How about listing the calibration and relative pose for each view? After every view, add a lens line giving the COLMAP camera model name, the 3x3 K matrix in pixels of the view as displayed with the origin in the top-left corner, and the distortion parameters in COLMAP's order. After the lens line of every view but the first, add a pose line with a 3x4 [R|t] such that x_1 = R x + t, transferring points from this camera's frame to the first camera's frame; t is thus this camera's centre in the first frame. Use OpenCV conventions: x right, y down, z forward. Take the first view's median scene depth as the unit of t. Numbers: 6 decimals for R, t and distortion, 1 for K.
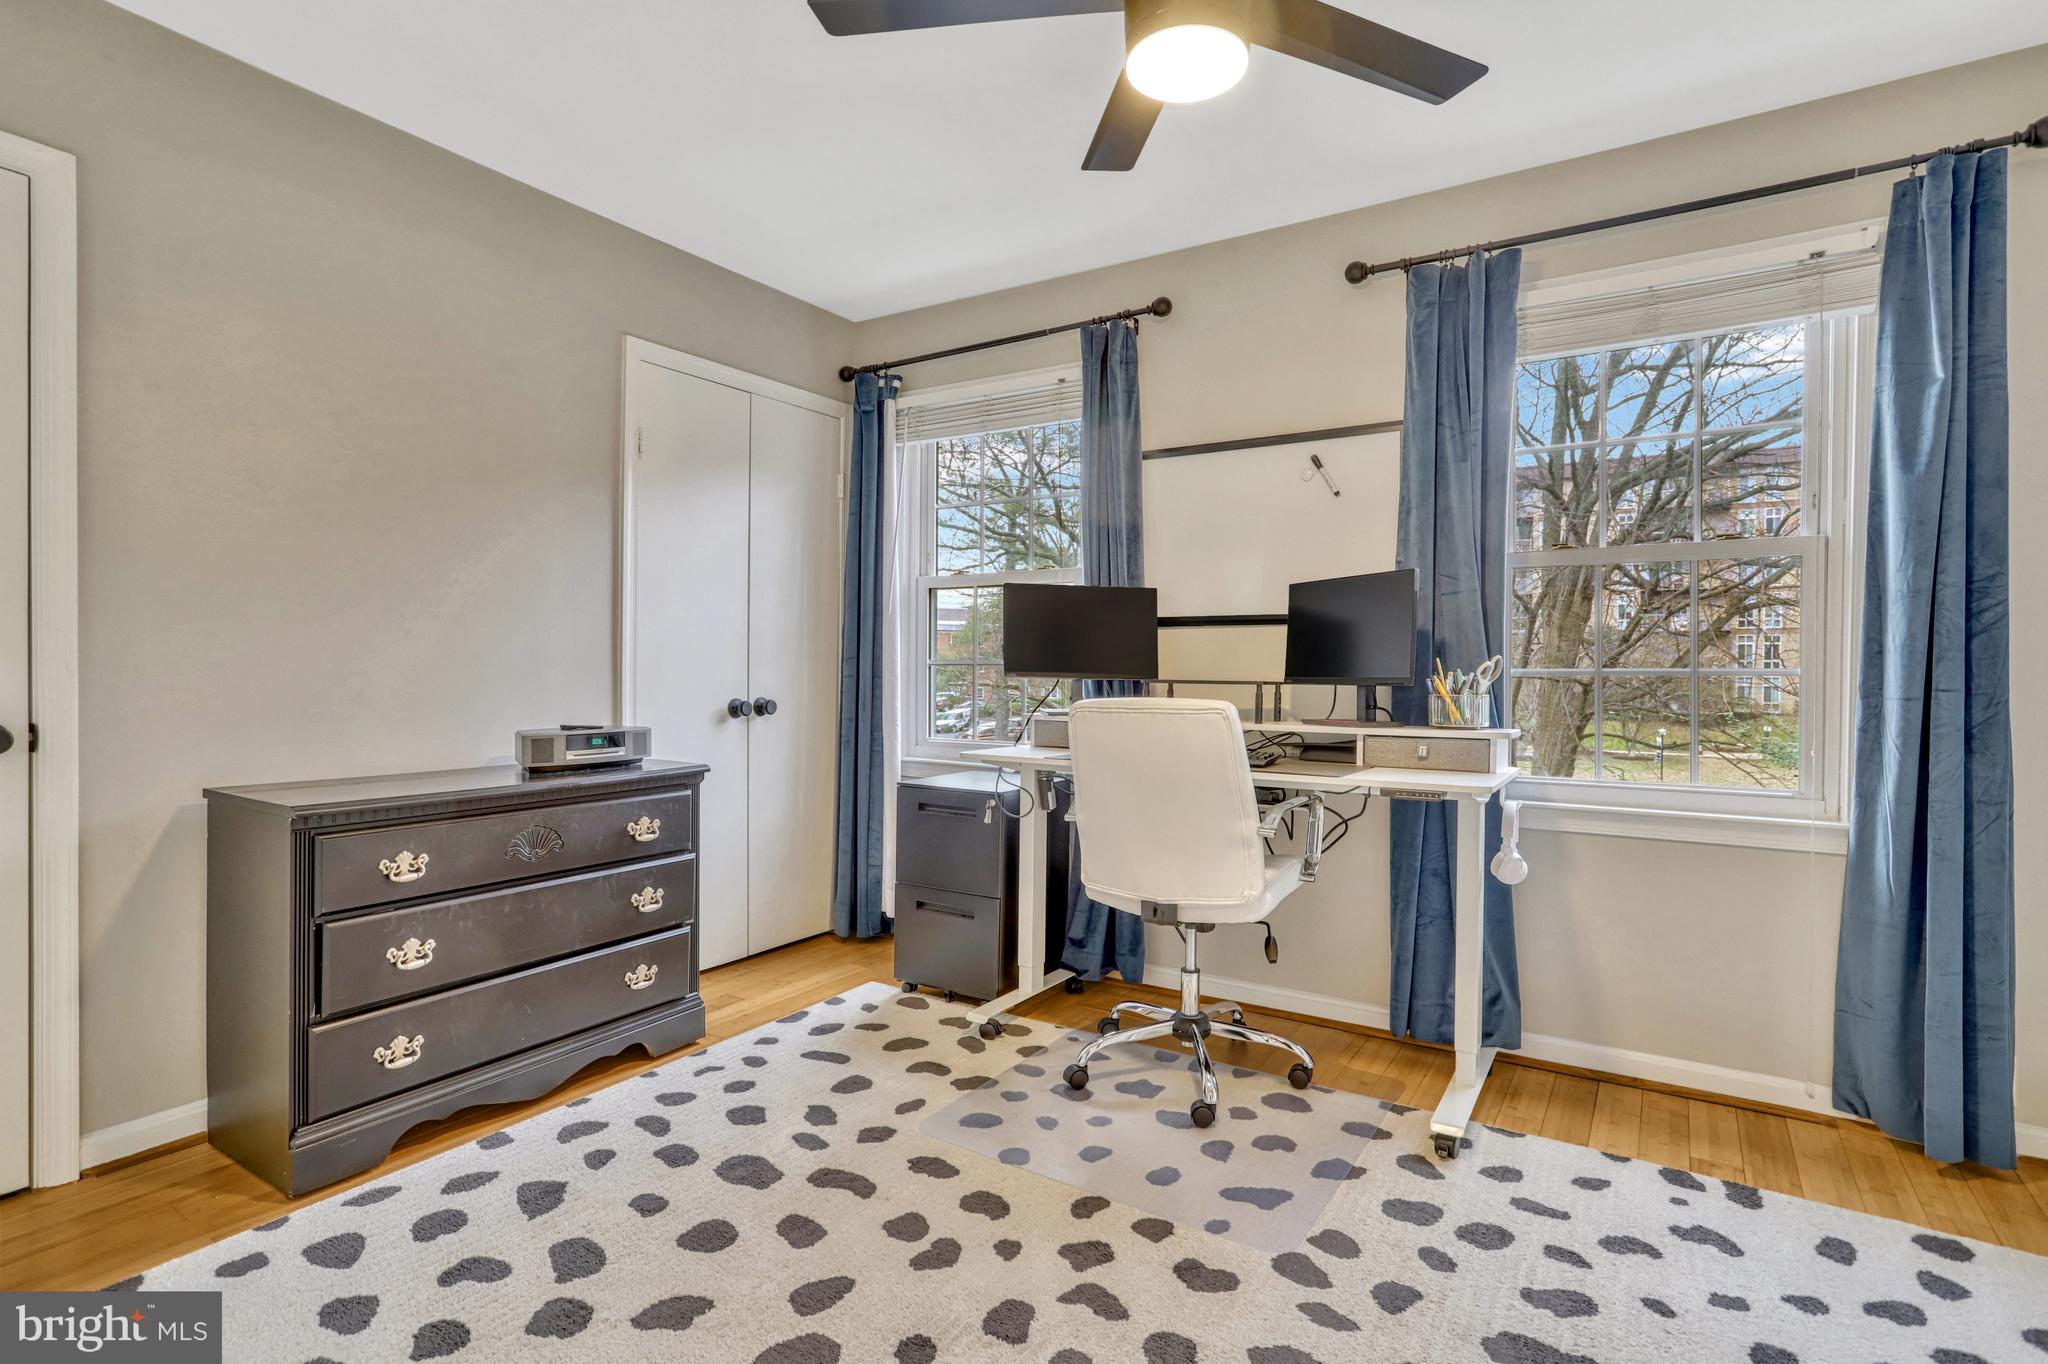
lens RADIAL K [[1004.6, 0, 1068.2], [0, 1004.6, 675.1], [0, 0, 1]] dist [-0.002143, 0.018377]
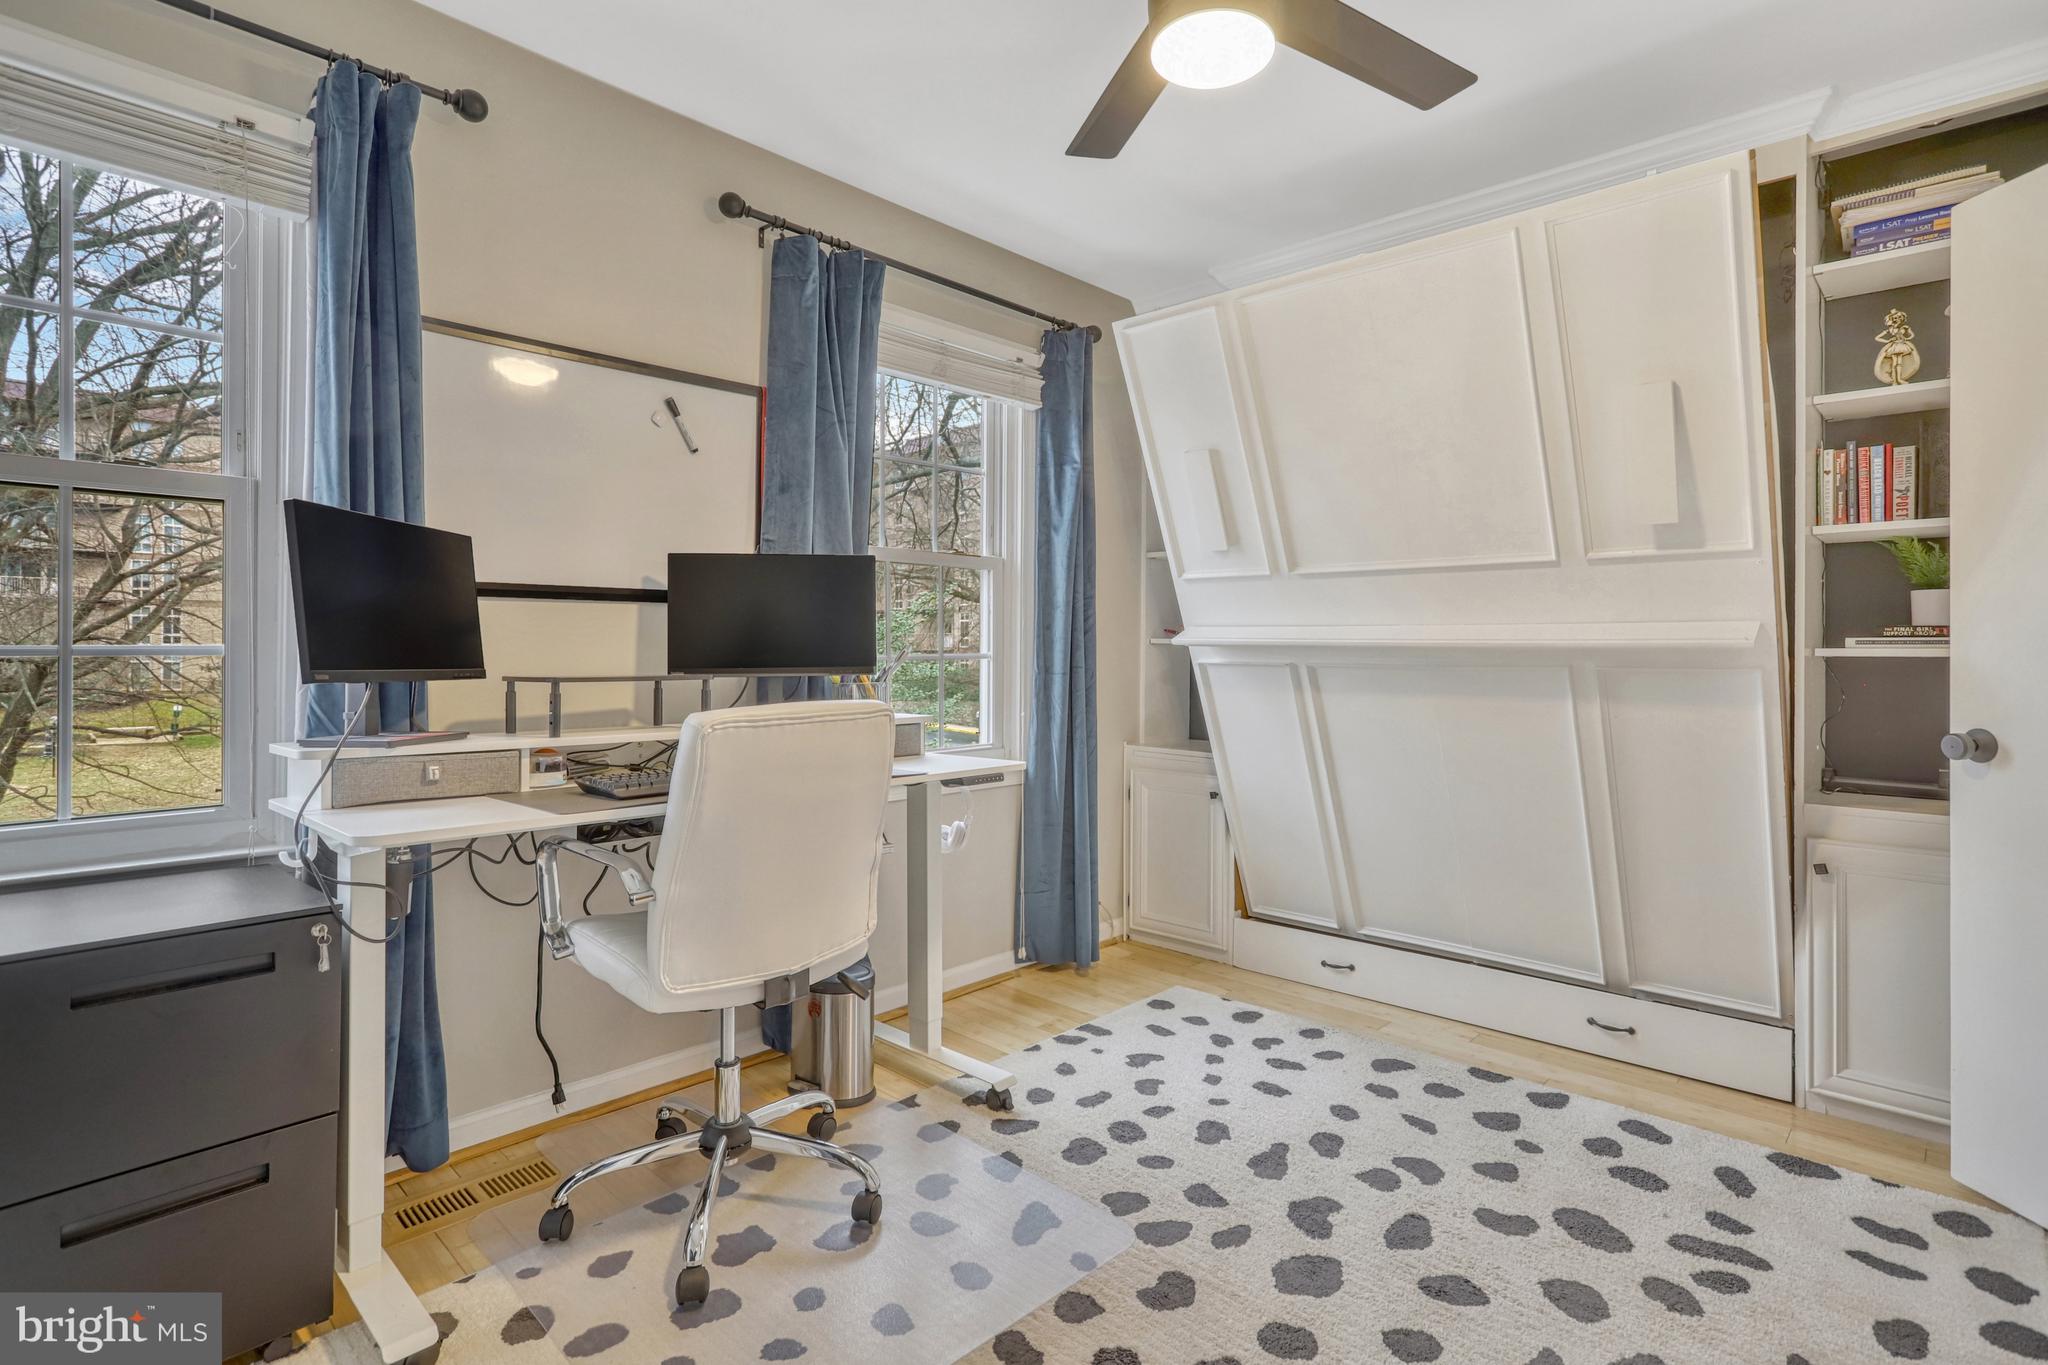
lens RADIAL K [[1003.0, 0, 1020.1], [0, 1003.0, 649.3], [0, 0, 1]] dist [0.002140, 0.000839]
pose [[0.217695, -0.003379, 0.976011, -0.573412], [0.002927, 0.999992, 0.002809, -0.017448], [-0.976013, 0.002245, 0.217703, 0.632367]]
